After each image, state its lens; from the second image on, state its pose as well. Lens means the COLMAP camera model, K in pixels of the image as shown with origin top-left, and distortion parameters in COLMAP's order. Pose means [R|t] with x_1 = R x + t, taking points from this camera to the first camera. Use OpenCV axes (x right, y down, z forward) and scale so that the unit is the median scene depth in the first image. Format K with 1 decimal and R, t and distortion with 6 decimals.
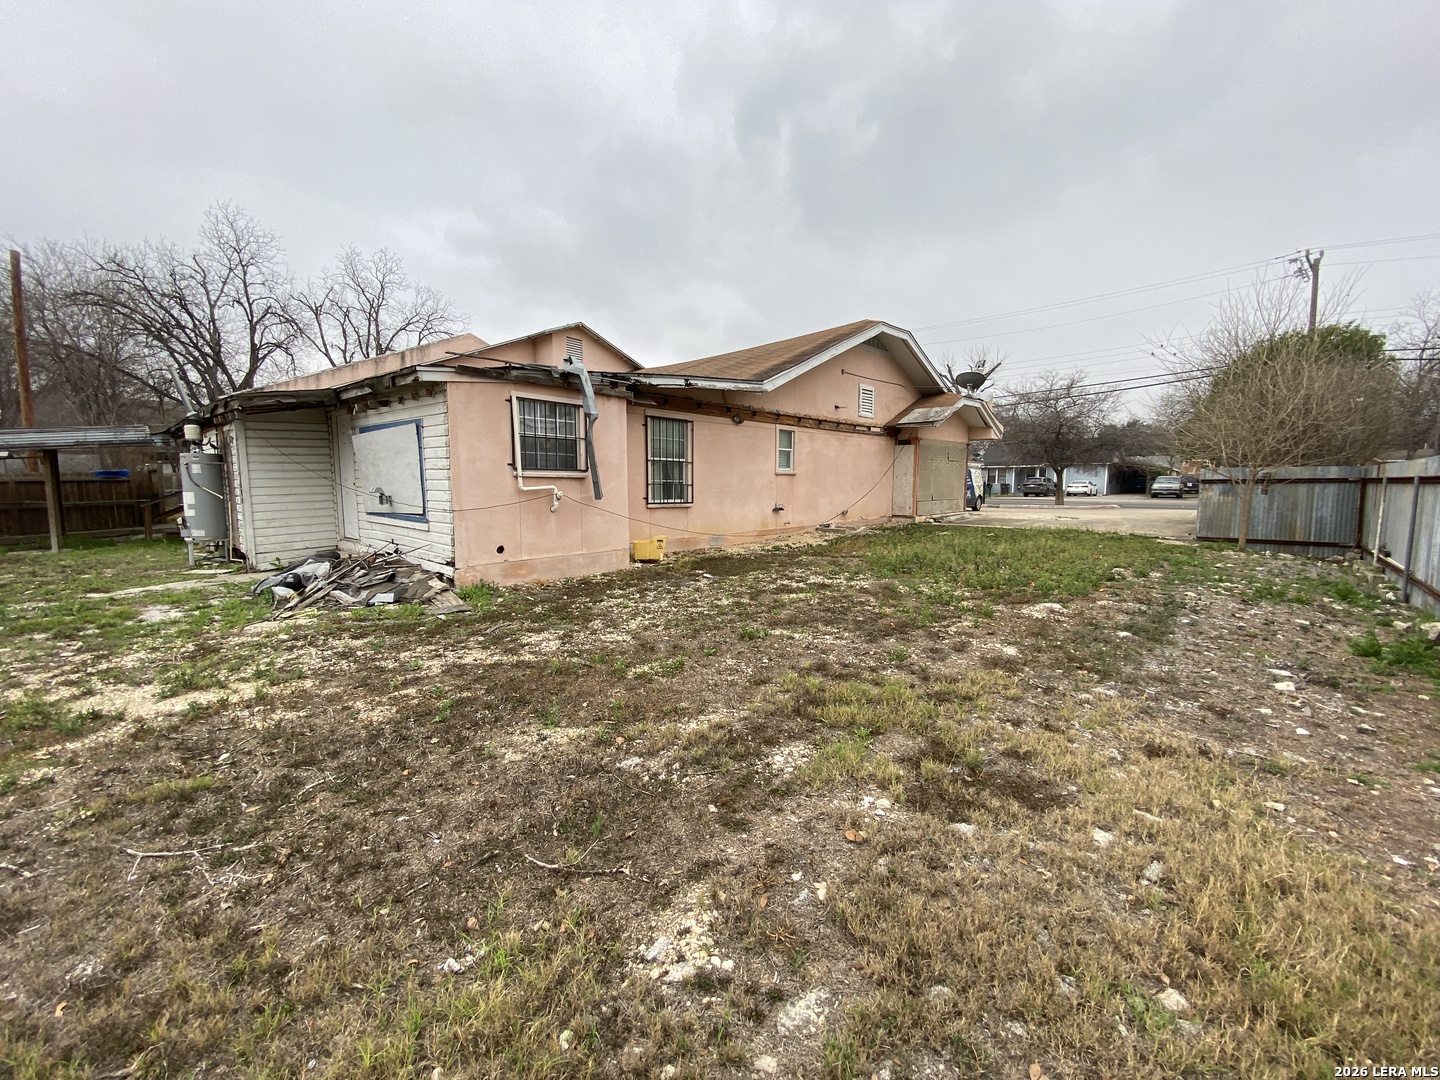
lens RADIAL K [[578.8, 0, 718.2], [0, 578.8, 547.1], [0, 0, 1]] dist [0.031135, -0.000124]
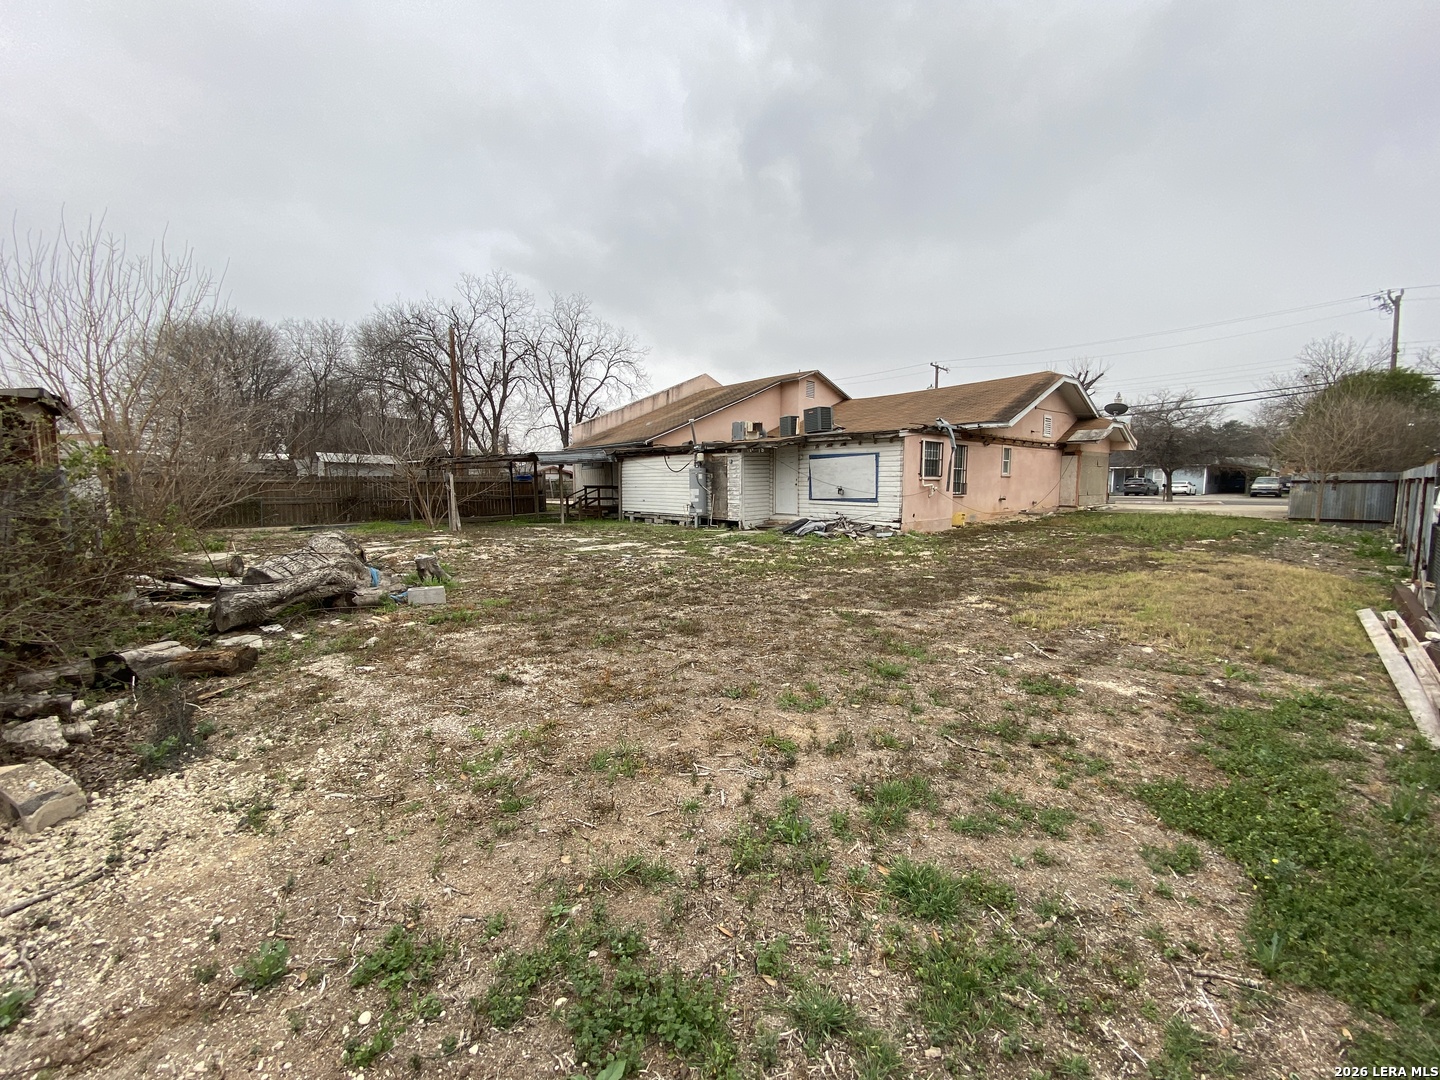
lens RADIAL K [[578.8, 0, 757.7], [0, 578.8, 538.0], [0, 0, 1]] dist [0.031135, -0.000124]
pose [[0.998233, 0.007331, -0.058961, -0.372490], [-0.008212, 0.999858, -0.014710, 0.054593], [0.058845, 0.015168, 0.998152, -0.487368]]
